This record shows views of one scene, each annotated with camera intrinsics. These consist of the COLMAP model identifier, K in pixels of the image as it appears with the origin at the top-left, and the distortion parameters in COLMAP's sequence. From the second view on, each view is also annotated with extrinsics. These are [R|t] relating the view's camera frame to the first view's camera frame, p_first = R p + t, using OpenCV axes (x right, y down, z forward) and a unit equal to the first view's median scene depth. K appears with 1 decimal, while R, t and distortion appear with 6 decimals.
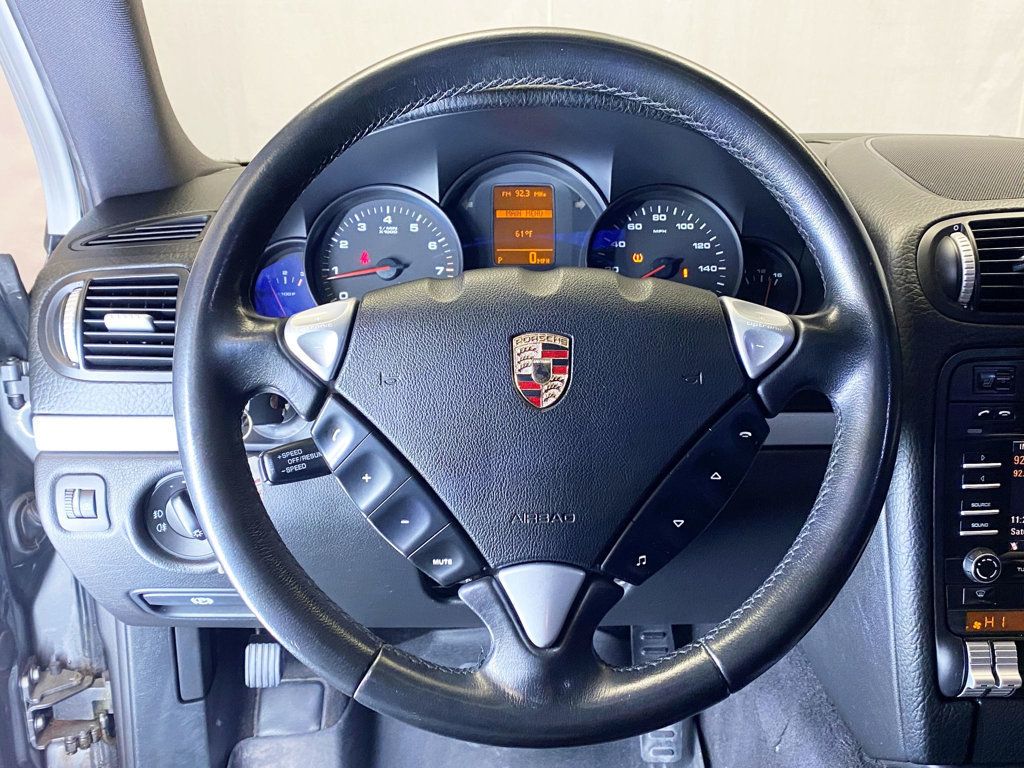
lens RADIAL K [[1073.6, 0, 512.0], [0, 1073.6, 384.0], [0, 0, 1]] dist [0.115381, -0.212944]
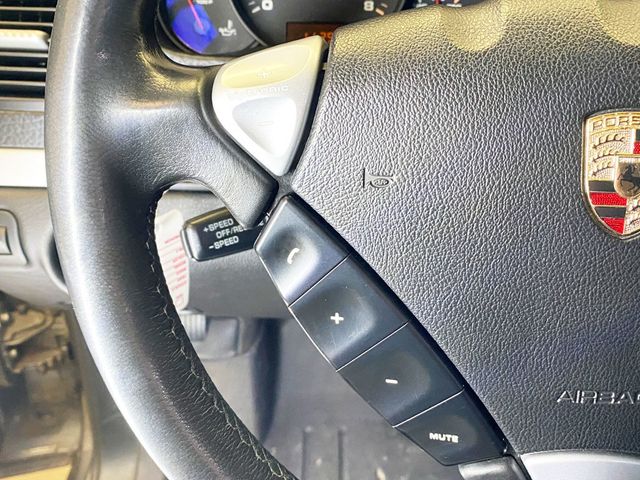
lens RADIAL K [[671.0, 0, 320.0], [0, 671.0, 240.0], [0, 0, 1]] dist [0.115381, -0.212944]
pose [[0.999224, 0.030764, -0.024584, -0.073011], [-0.022573, 0.958980, 0.282574, -0.043532], [0.032269, -0.281800, 0.958930, 0.321181]]
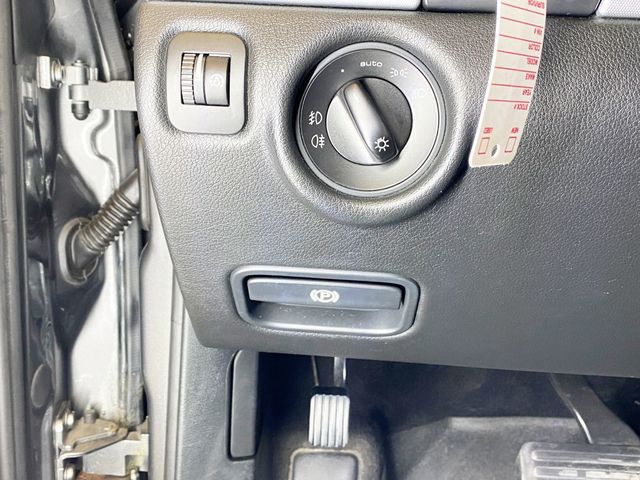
lens RADIAL K [[671.0, 0, 320.0], [0, 671.0, 240.0], [0, 0, 1]] dist [0.115381, -0.212944]
pose [[0.997487, 0.052969, -0.047050, -0.221210], [-0.057149, 0.994075, -0.092456, 0.167250], [0.041874, 0.094913, 0.994604, 0.450751]]
